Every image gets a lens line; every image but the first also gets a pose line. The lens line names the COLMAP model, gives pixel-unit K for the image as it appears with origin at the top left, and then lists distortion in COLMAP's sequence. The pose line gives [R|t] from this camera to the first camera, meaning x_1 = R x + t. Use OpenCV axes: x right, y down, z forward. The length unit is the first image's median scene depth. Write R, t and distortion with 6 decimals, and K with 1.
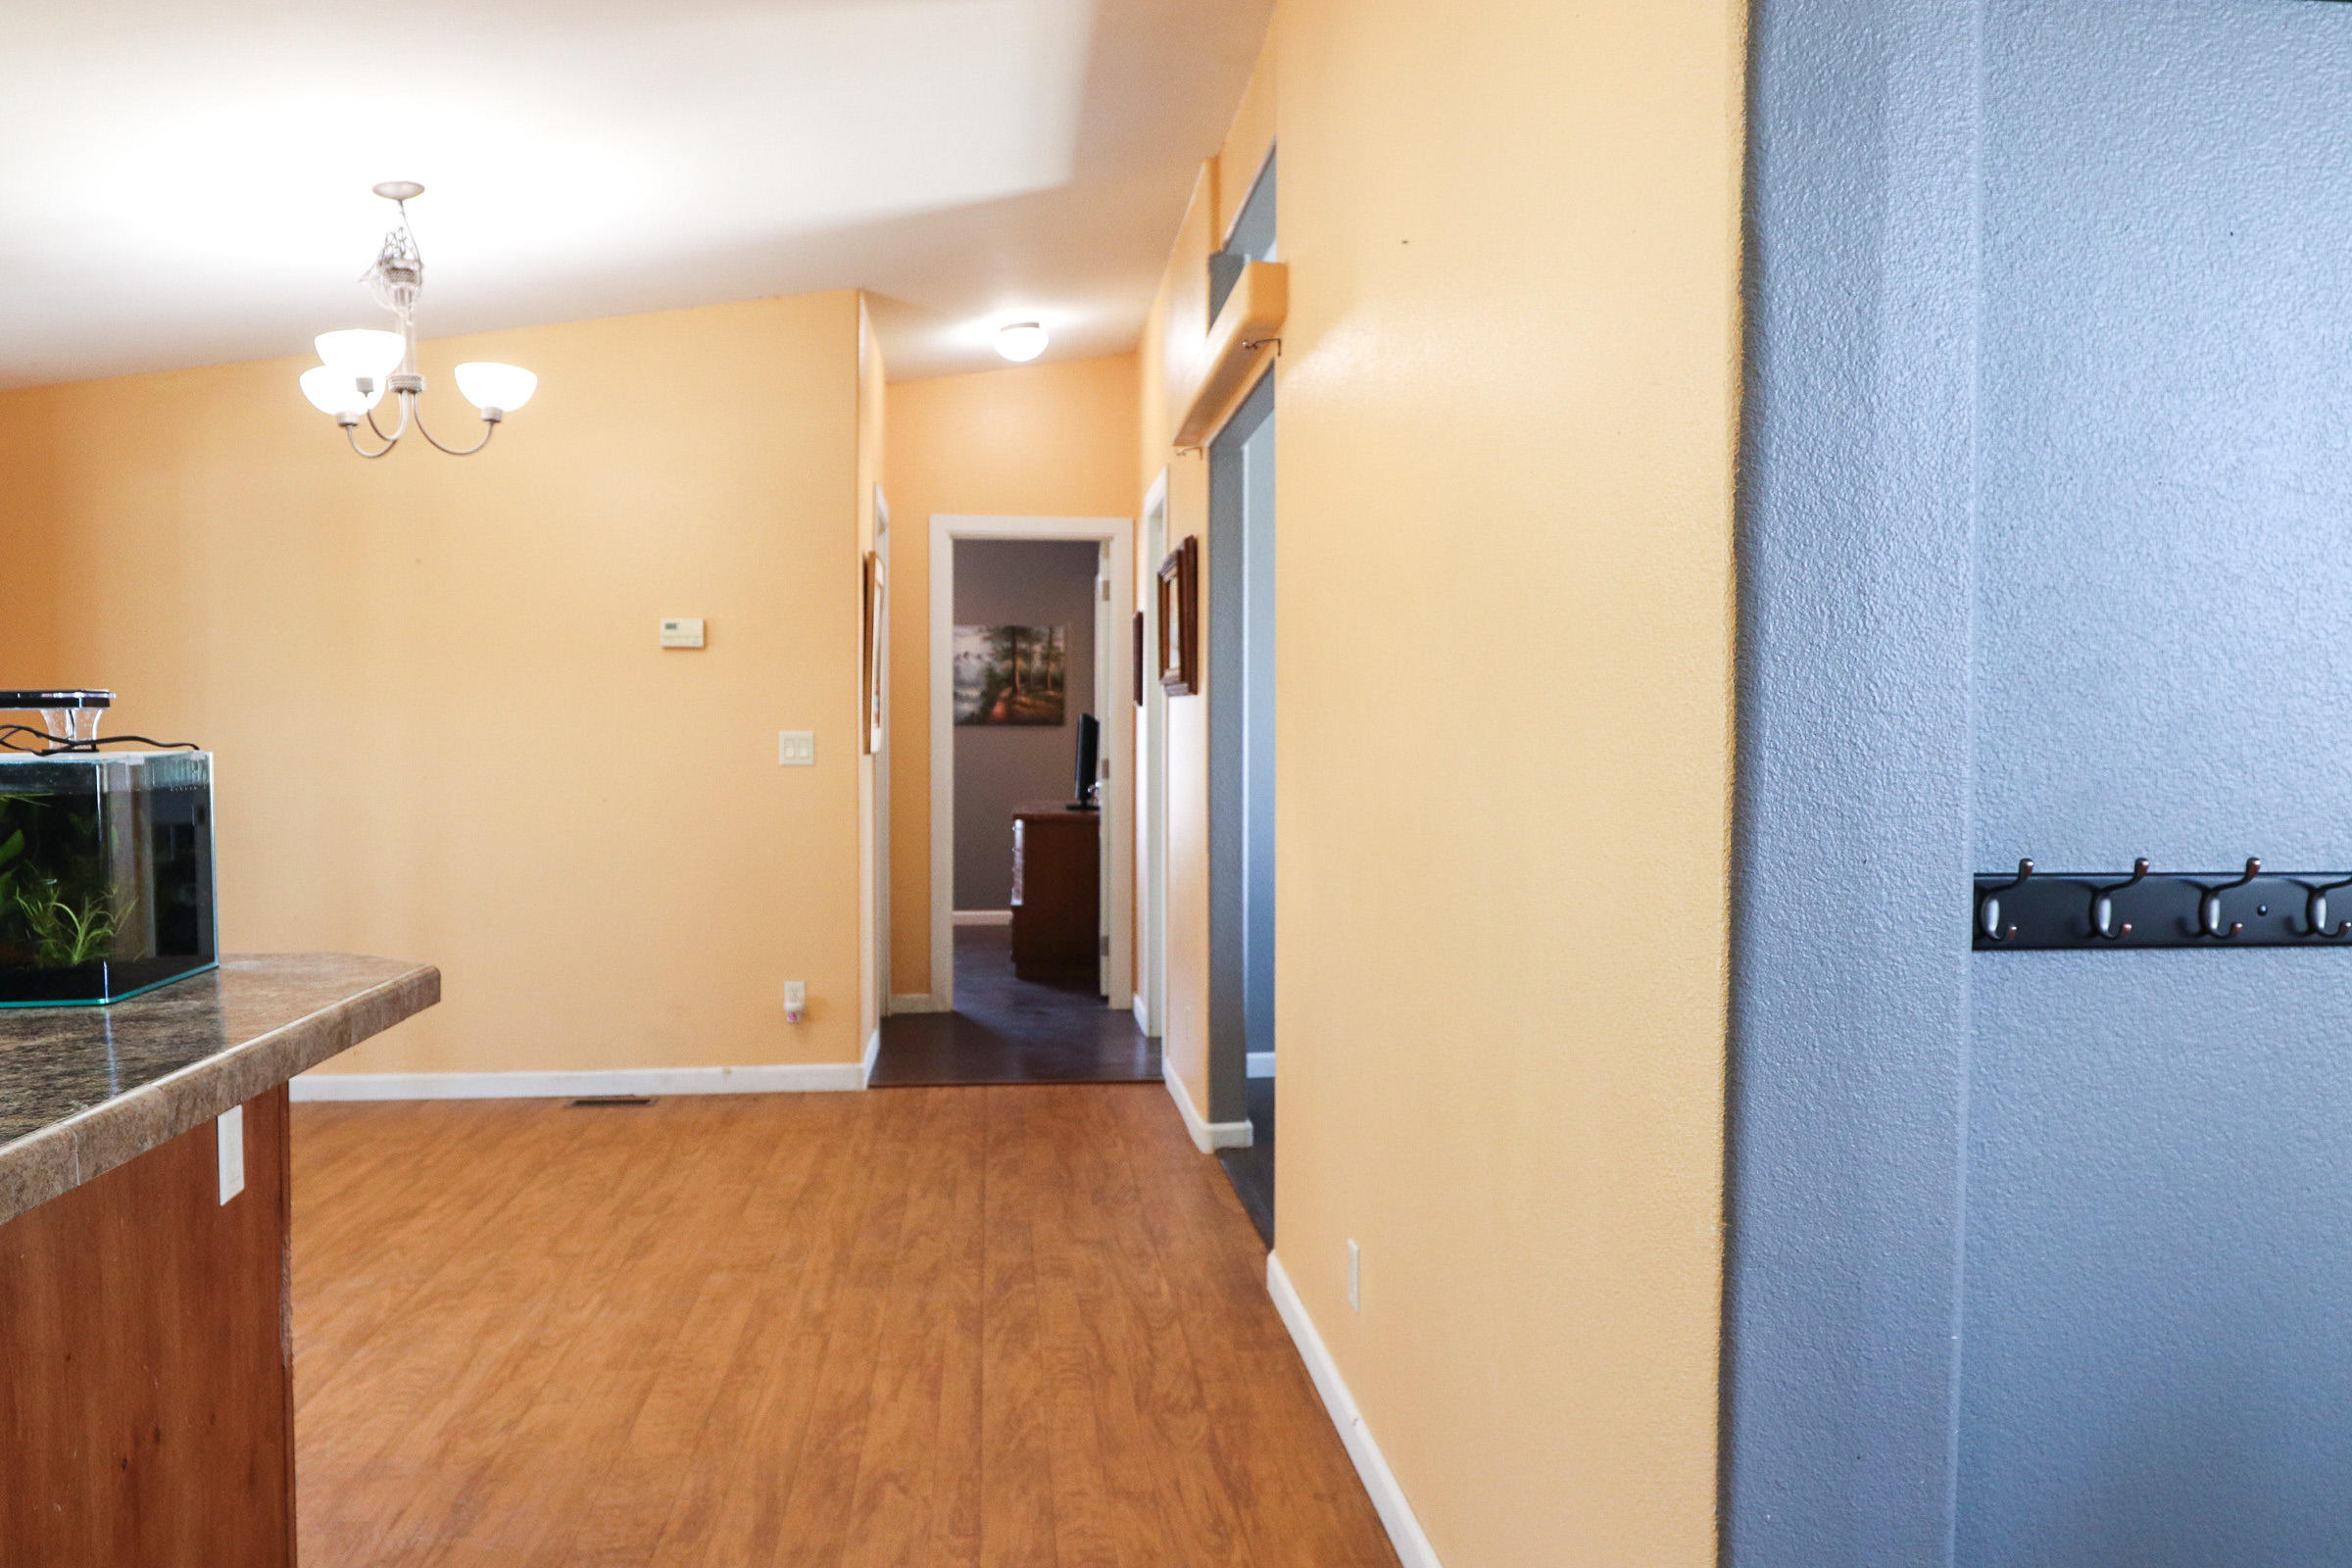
lens RADIAL K [[1726.3, 0, 1187.7], [0, 1726.3, 782.5], [0, 0, 1]] dist [-0.027370, 0.001693]
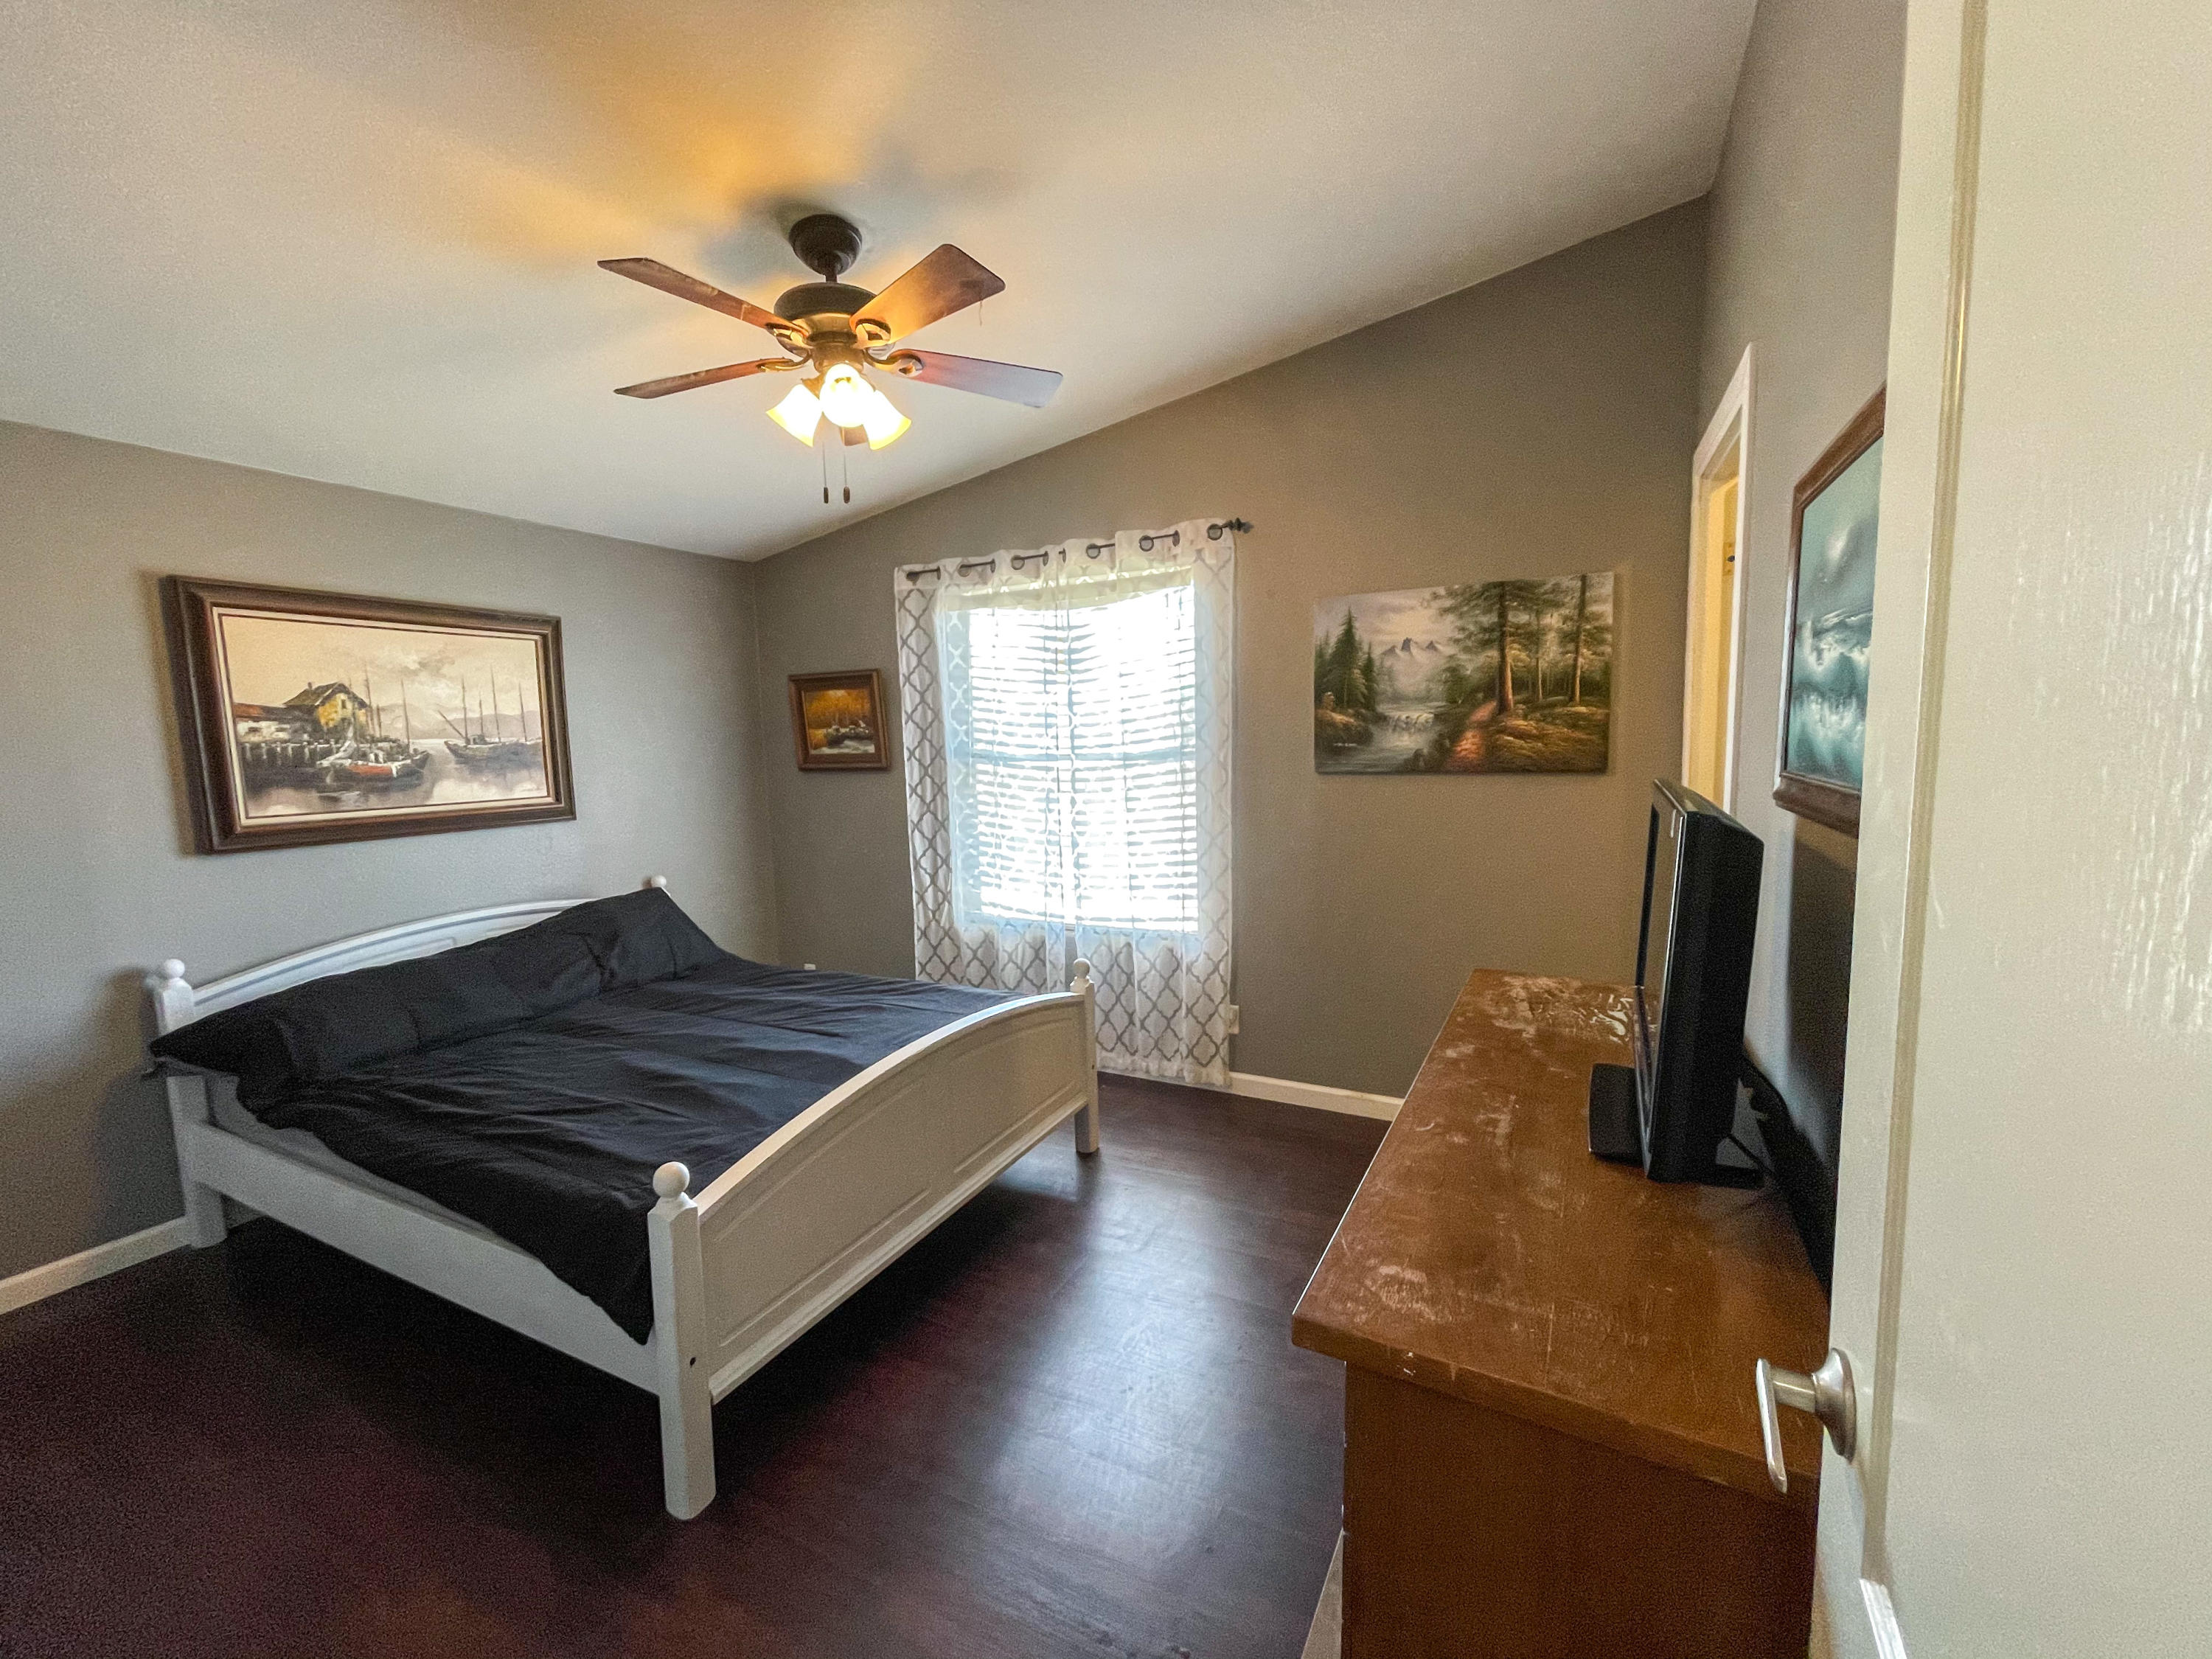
lens RADIAL K [[897.6, 0, 1114.7], [0, 897.6, 837.7], [0, 0, 1]] dist [-0.004146, 0.001071]
pose [[0.827676, 0.032386, -0.560272, -0.044132], [-0.001630, 0.998468, 0.055308, -0.028690], [0.561204, -0.044864, 0.826460, 0.709114]]
